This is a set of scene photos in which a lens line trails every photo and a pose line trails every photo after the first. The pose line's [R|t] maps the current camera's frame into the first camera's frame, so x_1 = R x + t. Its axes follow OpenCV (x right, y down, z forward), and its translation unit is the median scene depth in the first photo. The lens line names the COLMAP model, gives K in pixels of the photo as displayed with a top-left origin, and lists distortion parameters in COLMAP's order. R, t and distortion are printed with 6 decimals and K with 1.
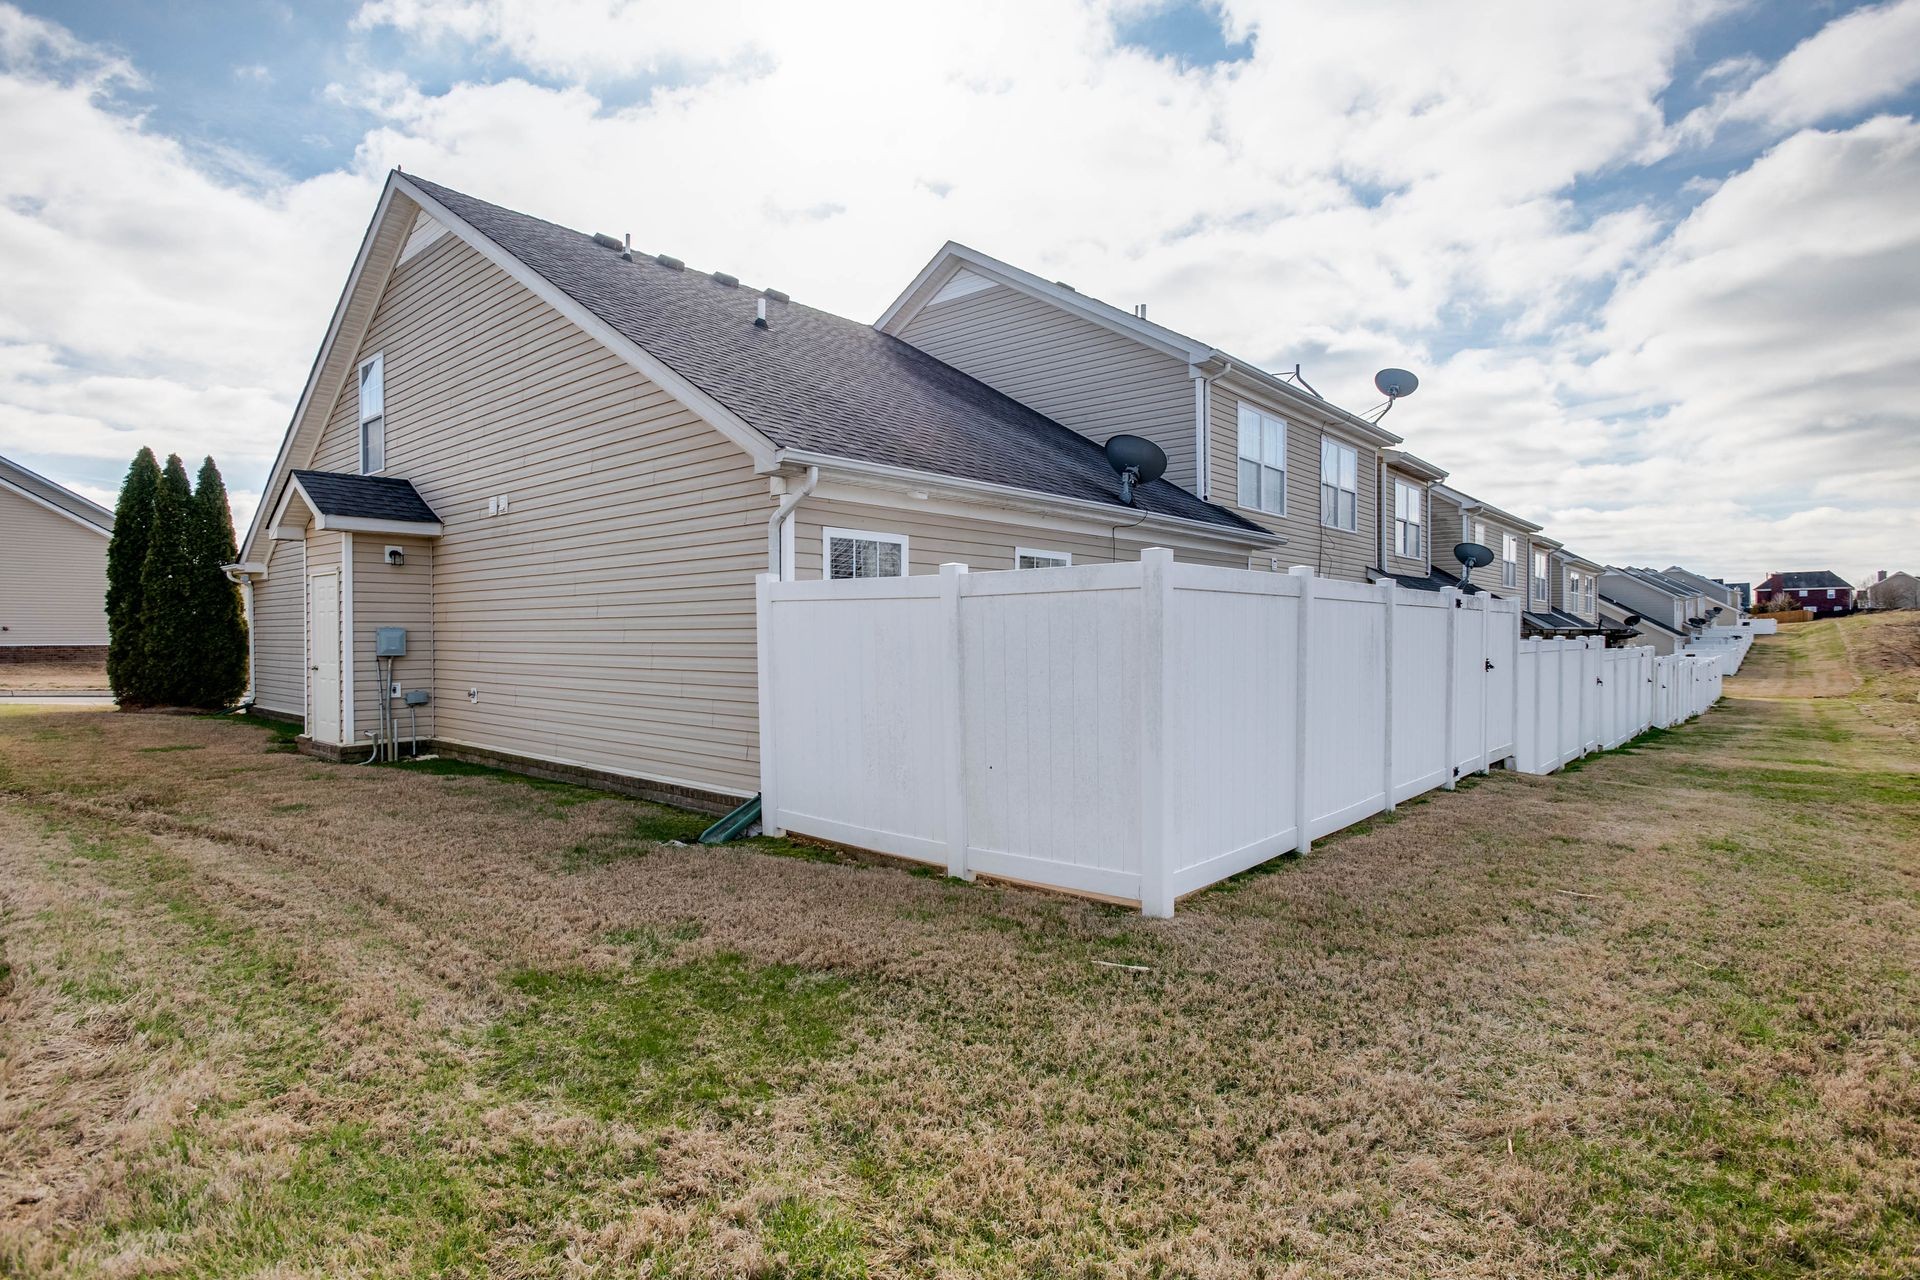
lens RADIAL K [[911.0, 0, 965.0], [0, 911.0, 645.4], [0, 0, 1]] dist [-0.000519, 0.000017]
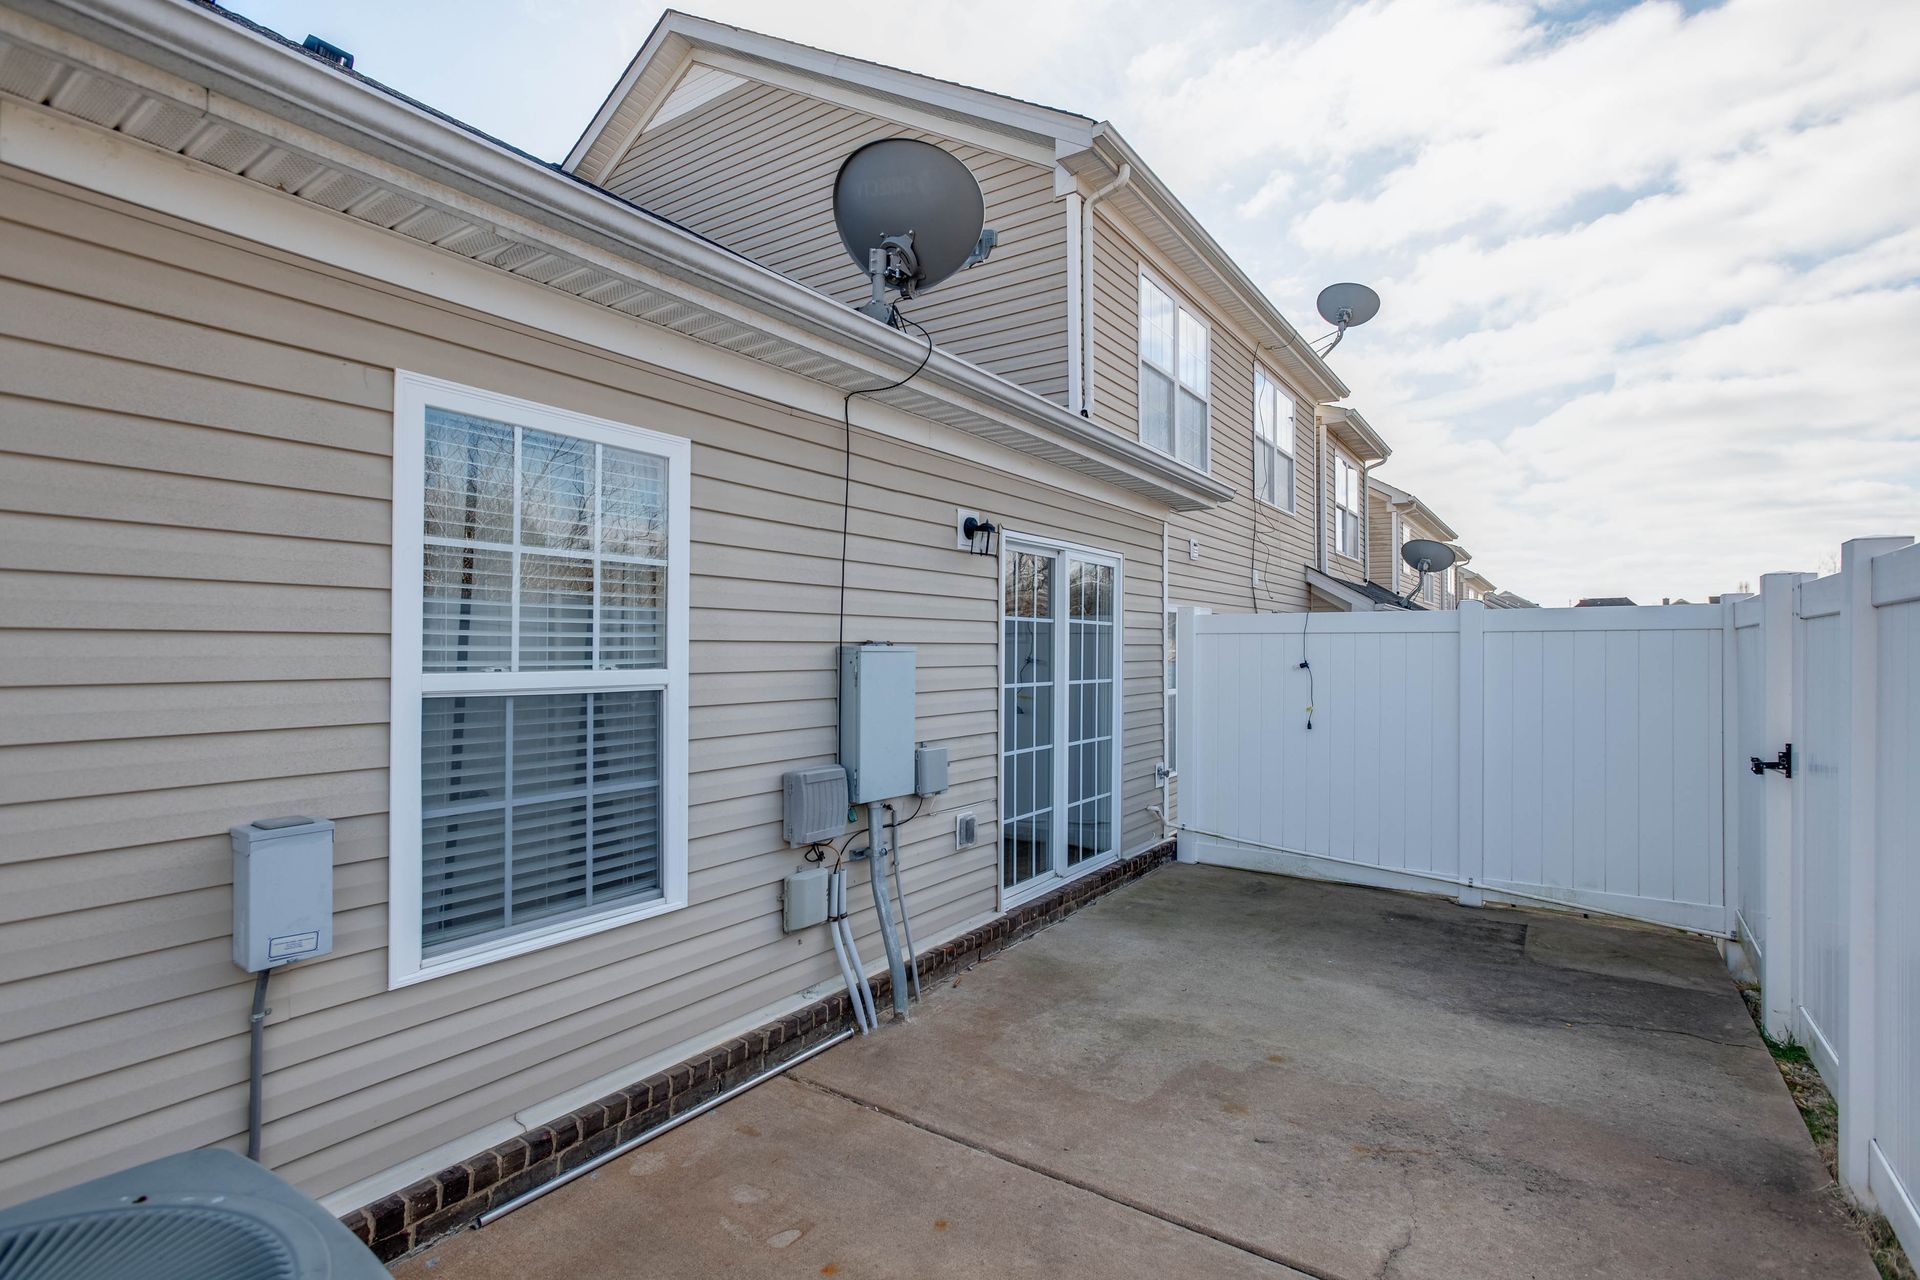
lens RADIAL K [[911.0, 0, 965.0], [0, 911.0, 645.4], [0, 0, 1]] dist [-0.000519, 0.000017]
pose [[0.991807, 0.006409, 0.127588, 0.098850], [-0.004042, 0.999815, -0.018809, -0.011130], [-0.127685, 0.018140, 0.991649, 0.373869]]
